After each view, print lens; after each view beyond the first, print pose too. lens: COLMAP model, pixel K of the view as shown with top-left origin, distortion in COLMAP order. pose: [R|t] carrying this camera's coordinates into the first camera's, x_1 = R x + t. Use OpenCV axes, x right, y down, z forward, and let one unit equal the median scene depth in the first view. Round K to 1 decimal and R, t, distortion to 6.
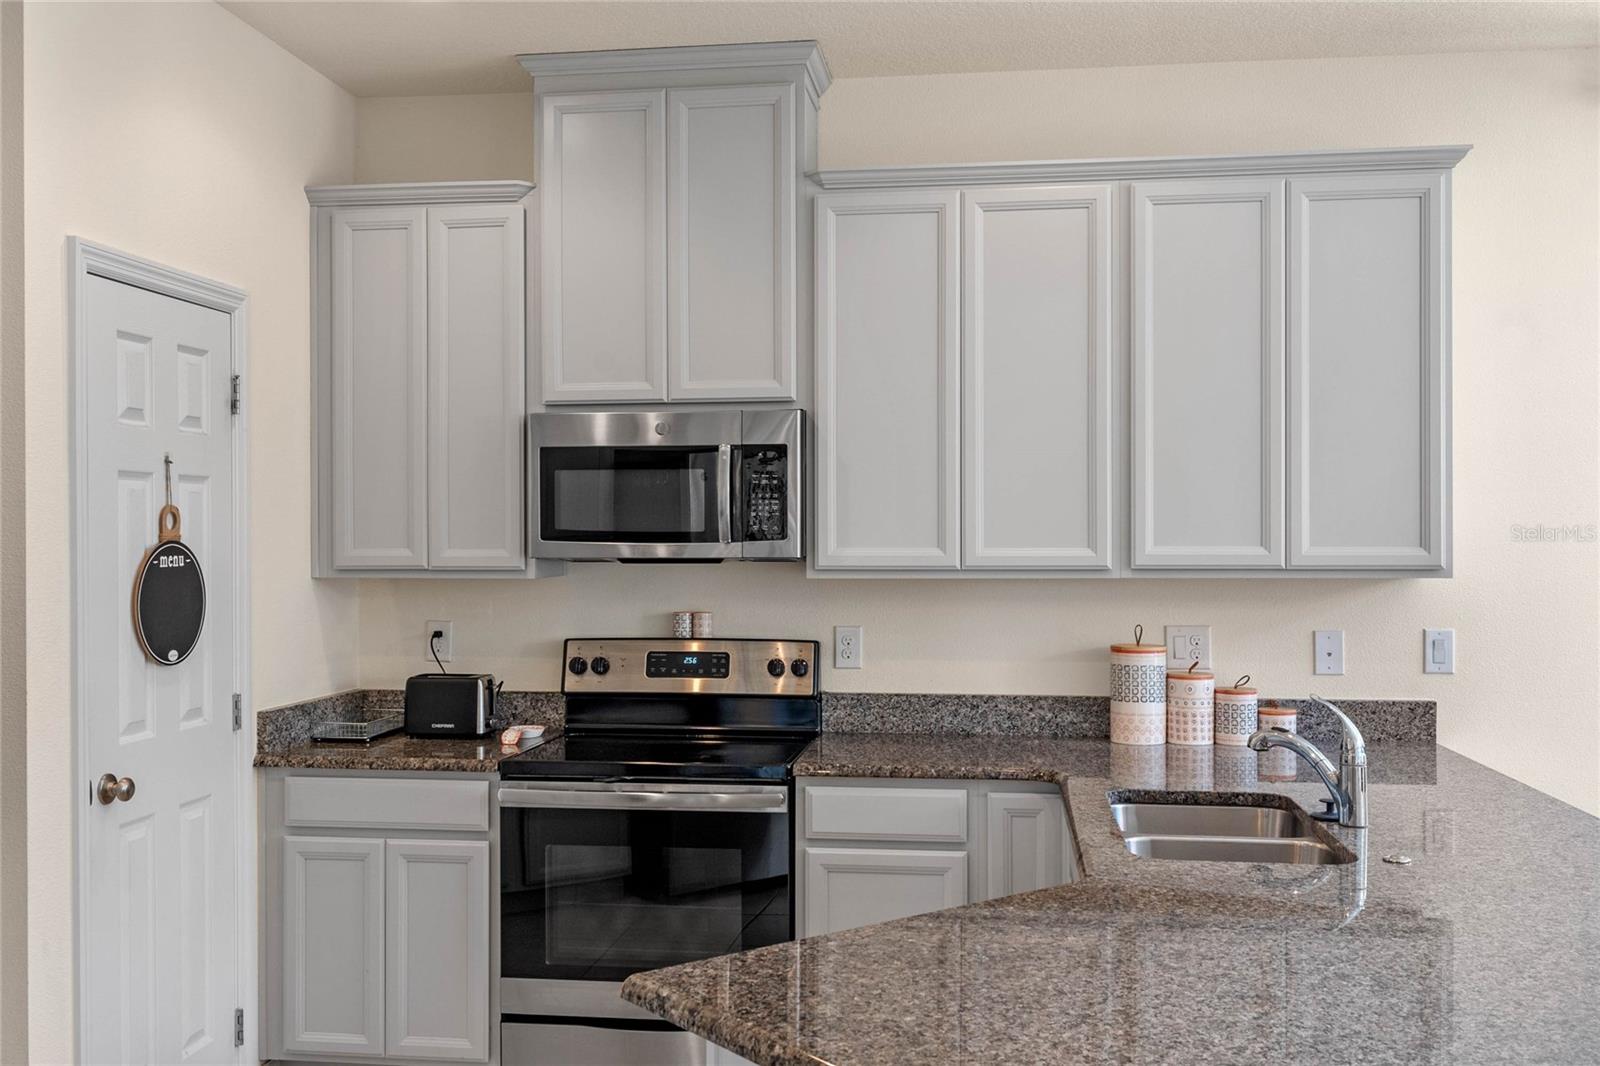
lens RADIAL K [[1487.5, 0, 800.6], [0, 1487.5, 528.0], [0, 0, 1]] dist [0.010330, 0.000000]
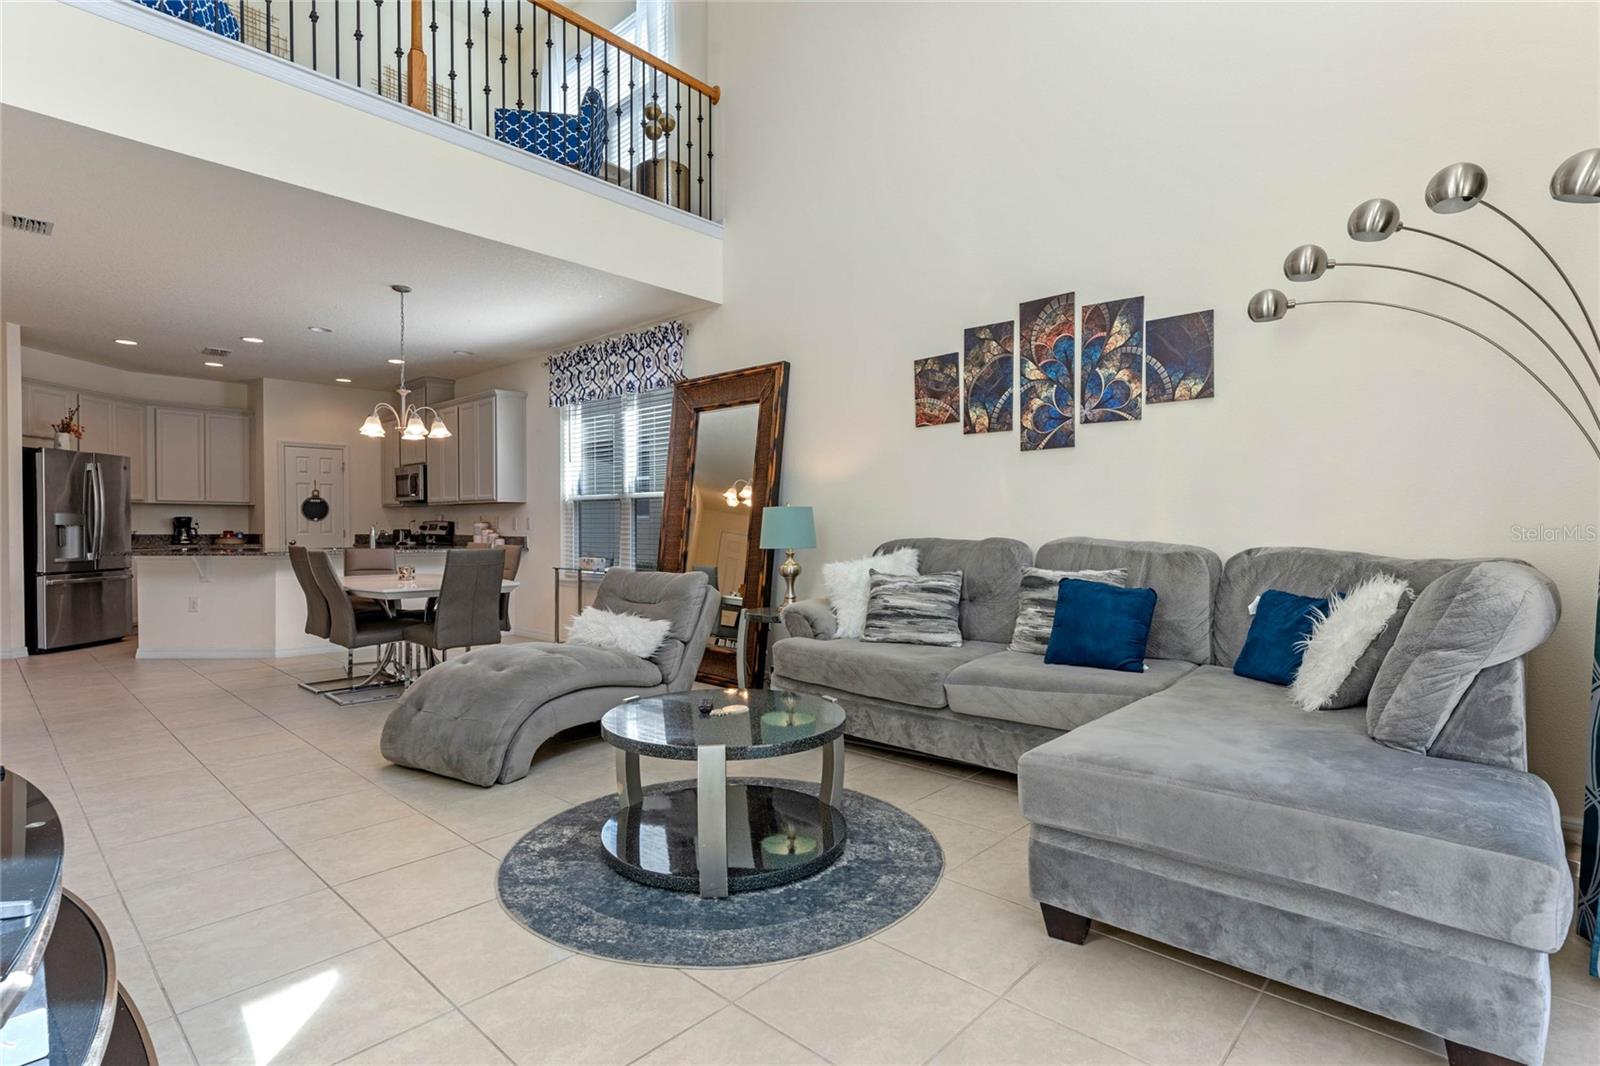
lens RADIAL K [[775.7, 0, 790.3], [0, 775.7, 536.8], [0, 0, 1]] dist [0.003143, 0.000189]
pose [[0.814627, 0.015345, -0.579783, 2.093369], [-0.001756, 0.999711, 0.023993, 0.067920], [0.579983, -0.018527, 0.814418, -0.188571]]
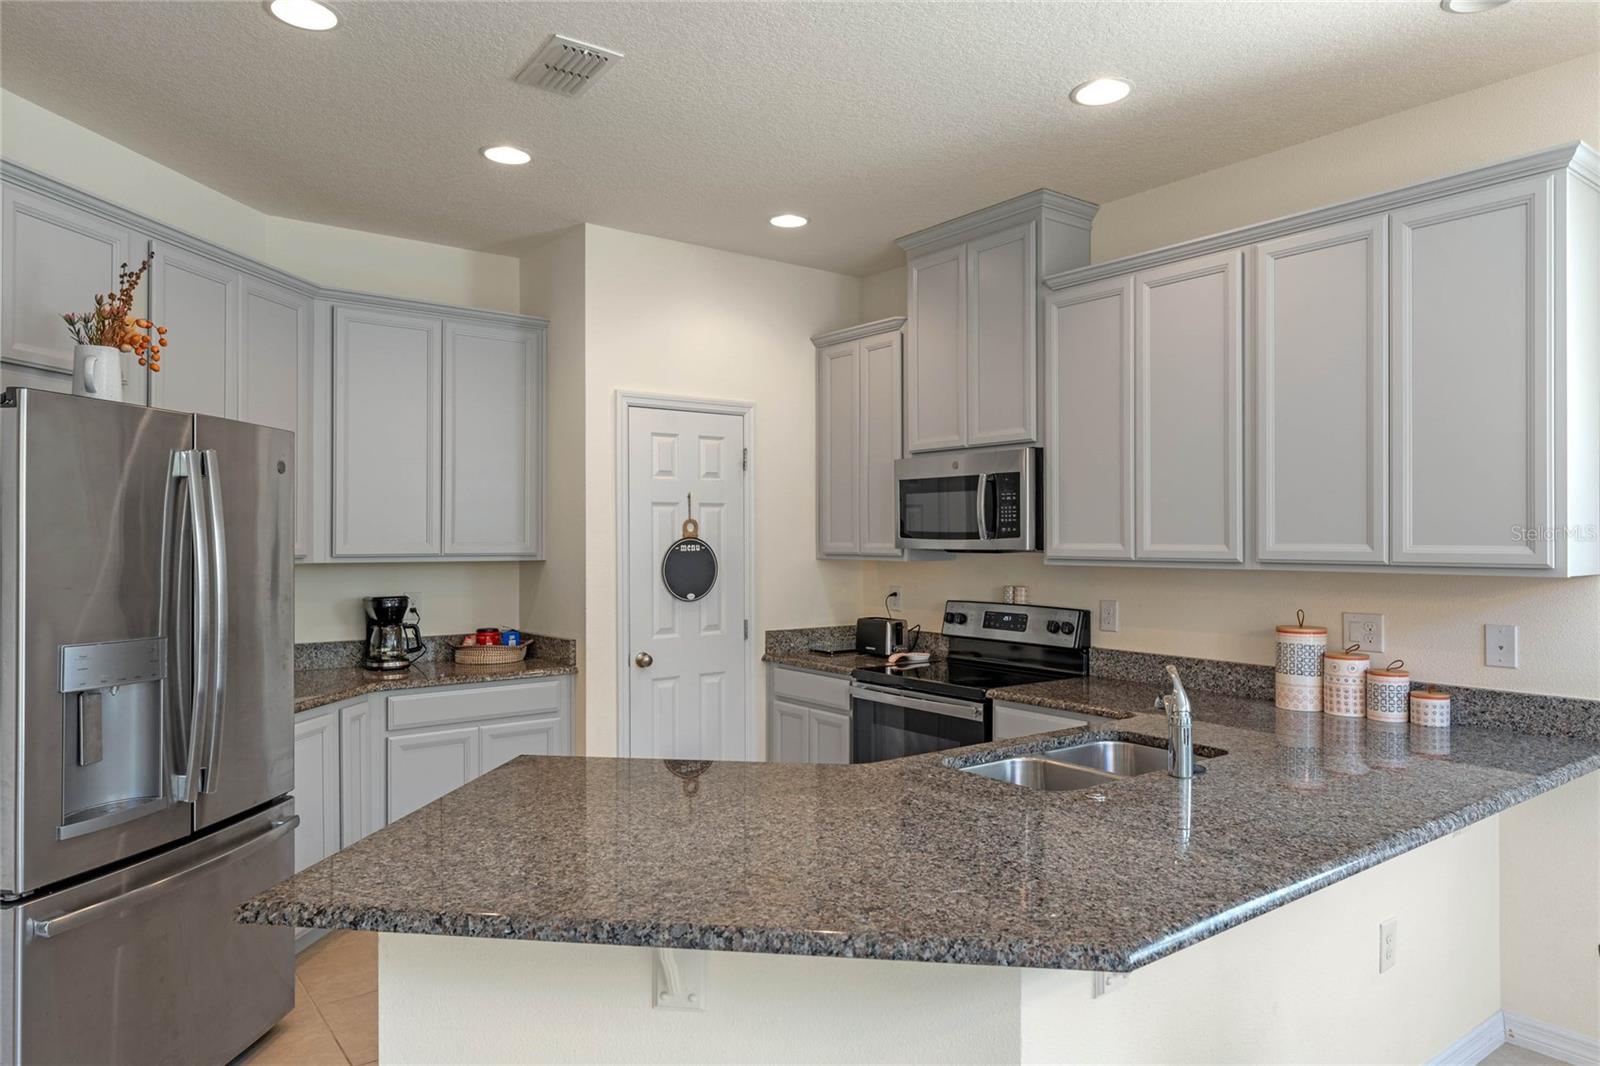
lens RADIAL K [[1007.5, 0, 801.7], [0, 1007.5, 535.5], [0, 0, 1]] dist [0.006978, 0.000414]
pose [[0.707687, 0.000932, -0.706525, 0.524281], [0.003354, 0.999983, 0.004679, 0.000385], [0.706518, -0.005681, 0.707672, 0.148735]]
